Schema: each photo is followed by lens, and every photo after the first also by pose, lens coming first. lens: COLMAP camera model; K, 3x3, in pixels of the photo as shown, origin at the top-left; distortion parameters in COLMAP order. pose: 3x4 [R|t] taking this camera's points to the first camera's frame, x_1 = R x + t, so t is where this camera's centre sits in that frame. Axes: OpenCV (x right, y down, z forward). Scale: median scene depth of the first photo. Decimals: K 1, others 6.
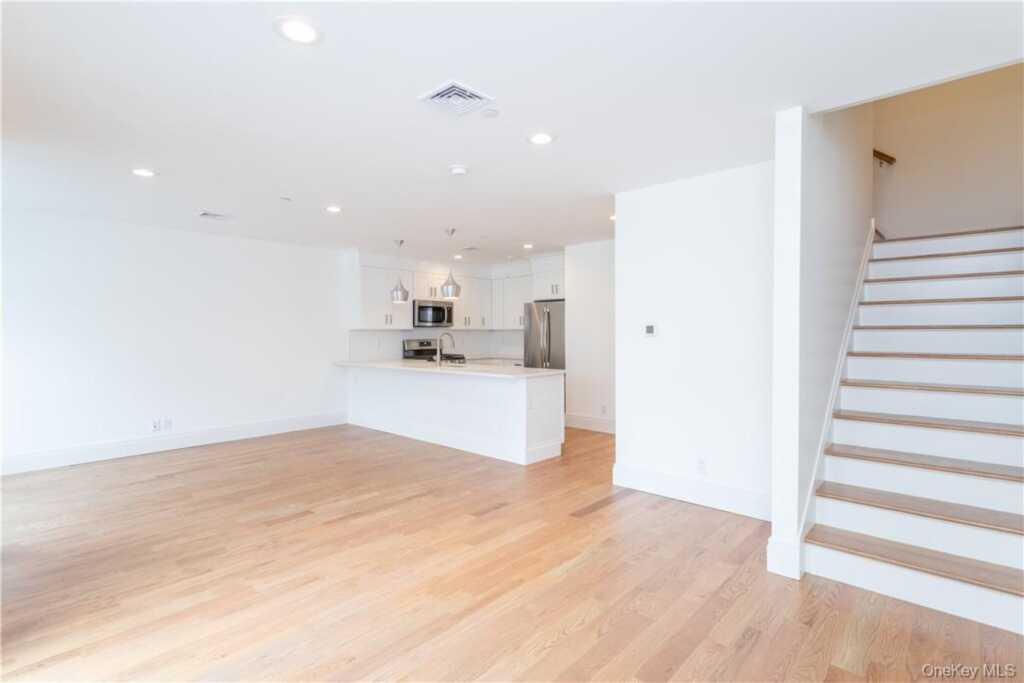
lens RADIAL K [[494.5, 0, 494.4], [0, 494.5, 338.6], [0, 0, 1]] dist [0.000091, 0.000511]
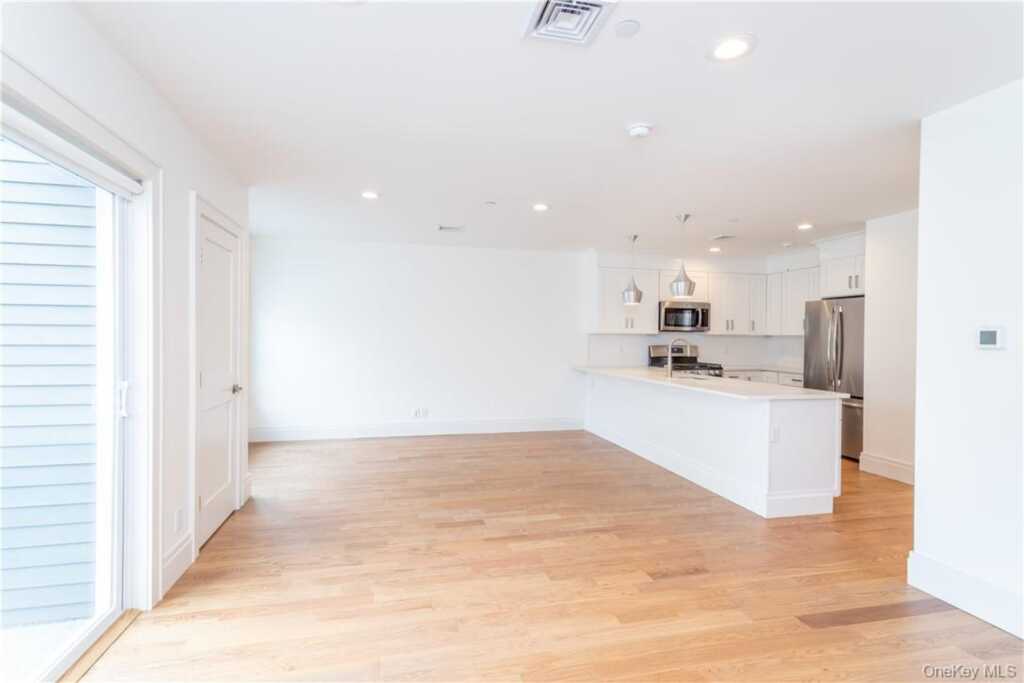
lens RADIAL K [[477.0, 0, 502.1], [0, 477.0, 340.6], [0, 0, 1]] dist [0.001490, 0.000500]
pose [[0.834407, 0.018086, -0.550852, 0.129626], [-0.020740, 0.999784, 0.001409, -0.003323], [0.550758, 0.010249, 0.834602, 0.193912]]
